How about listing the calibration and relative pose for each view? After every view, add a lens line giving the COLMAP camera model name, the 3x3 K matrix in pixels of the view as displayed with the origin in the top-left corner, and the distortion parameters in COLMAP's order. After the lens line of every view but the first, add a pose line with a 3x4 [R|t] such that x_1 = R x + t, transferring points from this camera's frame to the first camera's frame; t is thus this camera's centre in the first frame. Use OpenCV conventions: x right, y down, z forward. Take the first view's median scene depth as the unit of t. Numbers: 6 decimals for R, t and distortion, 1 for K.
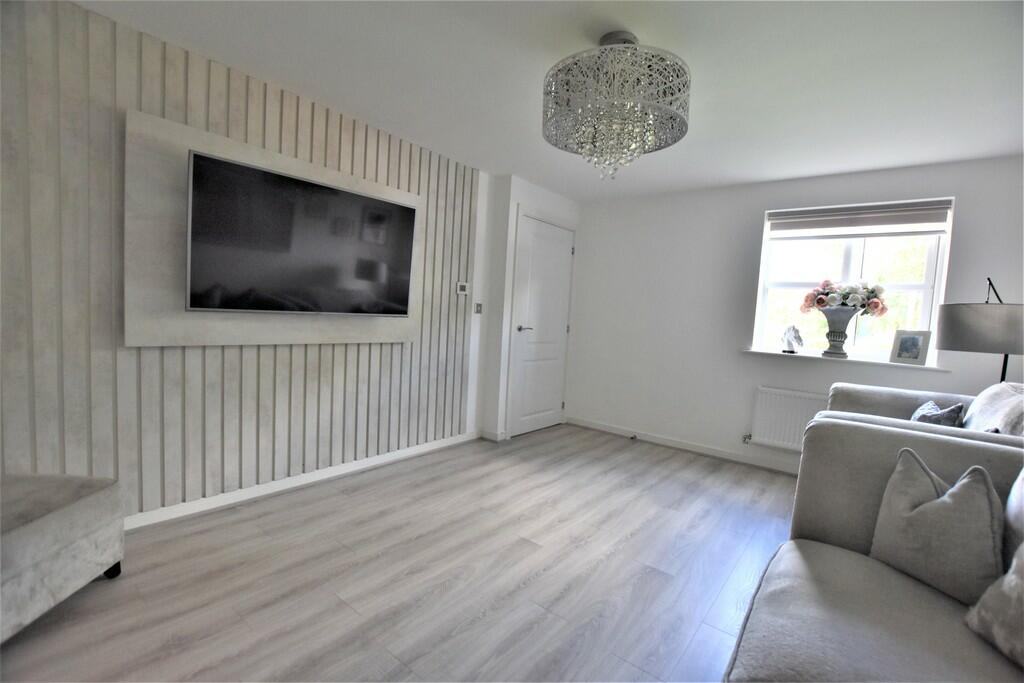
lens RADIAL K [[447.2, 0, 516.0], [0, 447.2, 345.0], [0, 0, 1]] dist [-0.031228, 0.000529]
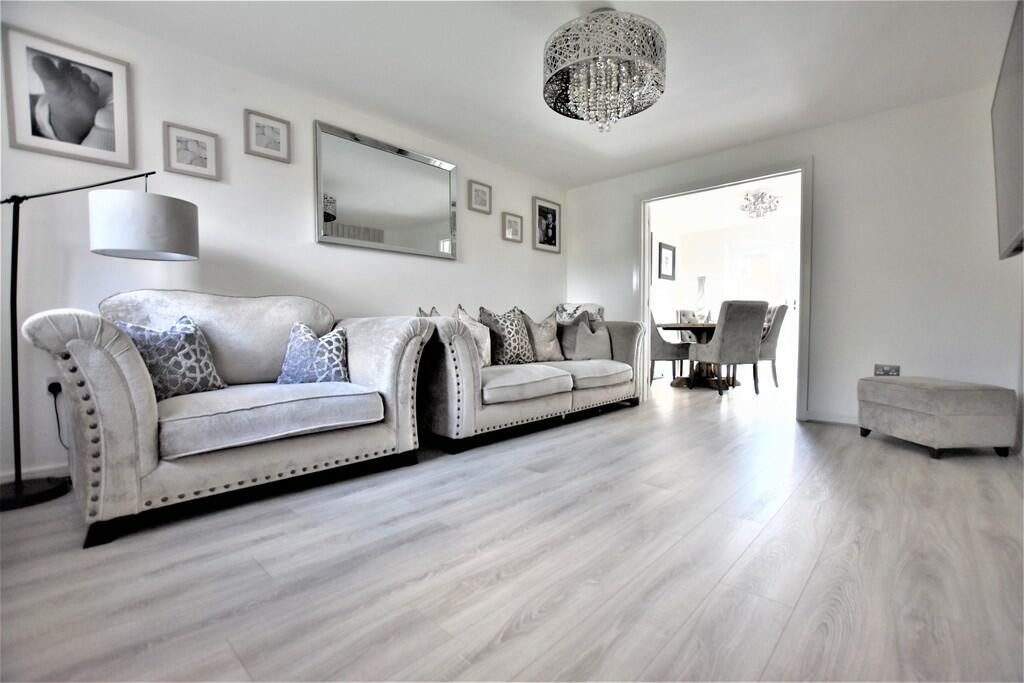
lens RADIAL K [[447.2, 0, 516.0], [0, 447.2, 345.0], [0, 0, 1]] dist [-0.031228, 0.000529]
pose [[-0.994690, -0.066119, 0.078872, 0.192214], [-0.056047, 0.990734, 0.123709, 0.036020], [-0.086321, 0.118632, -0.989179, 1.361126]]
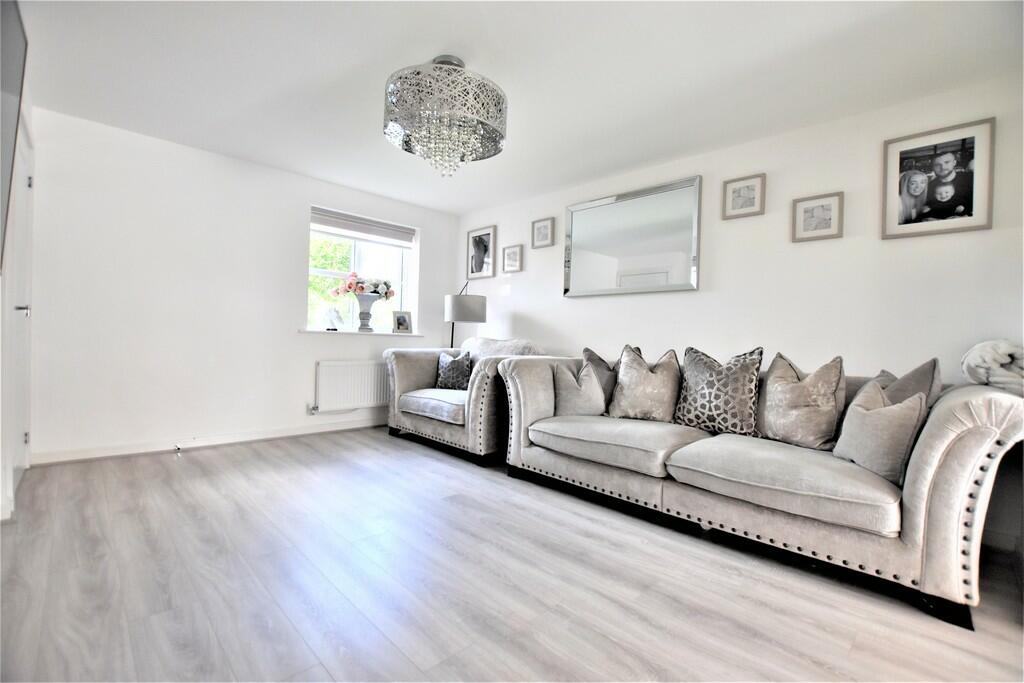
lens RADIAL K [[447.2, 0, 516.0], [0, 447.2, 345.0], [0, 0, 1]] dist [-0.031228, 0.000529]
pose [[0.116201, -0.064203, 0.991149, -0.575531], [0.048048, 0.997104, 0.058955, 0.011040], [-0.992063, 0.040772, 0.118949, 0.420689]]
